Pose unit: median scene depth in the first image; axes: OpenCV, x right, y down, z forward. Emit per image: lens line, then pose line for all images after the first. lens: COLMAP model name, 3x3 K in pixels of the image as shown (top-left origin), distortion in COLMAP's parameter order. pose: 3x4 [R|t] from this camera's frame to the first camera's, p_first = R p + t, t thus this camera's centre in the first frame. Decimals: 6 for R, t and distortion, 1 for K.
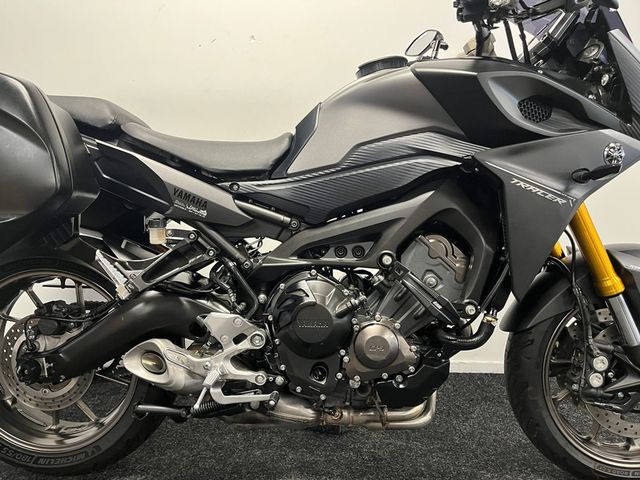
lens RADIAL K [[484.1, 0, 320.0], [0, 484.1, 240.0], [0, 0, 1]] dist [0.085049, -0.113857]
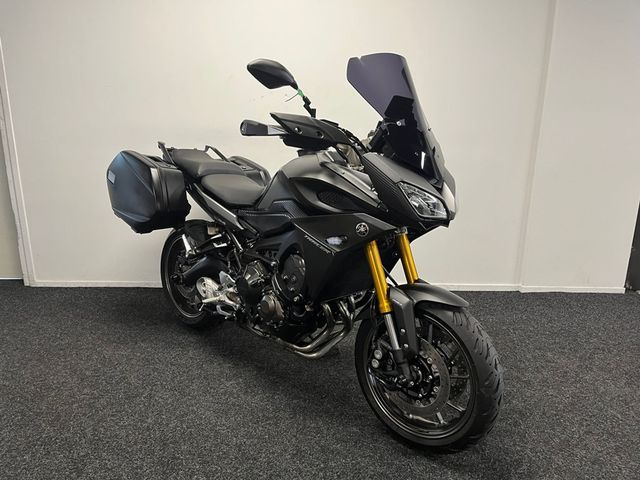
lens RADIAL K [[484.1, 0, 320.0], [0, 484.1, 240.0], [0, 0, 1]] dist [0.085049, -0.113857]
pose [[0.754315, 0.169224, -0.634328, 1.377738], [-0.086527, 0.983406, 0.159456, -0.347304], [0.650786, -0.065394, 0.756440, -0.298870]]
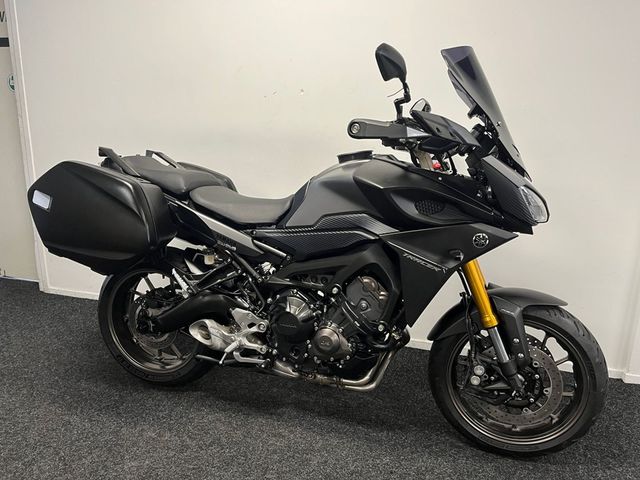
lens RADIAL K [[484.1, 0, 320.0], [0, 484.1, 240.0], [0, 0, 1]] dist [0.085049, -0.113857]
pose [[0.964932, 0.079009, -0.250326, 0.447012], [-0.046557, 0.990020, 0.133011, -0.313367], [0.258337, -0.116693, 0.958981, -0.495594]]
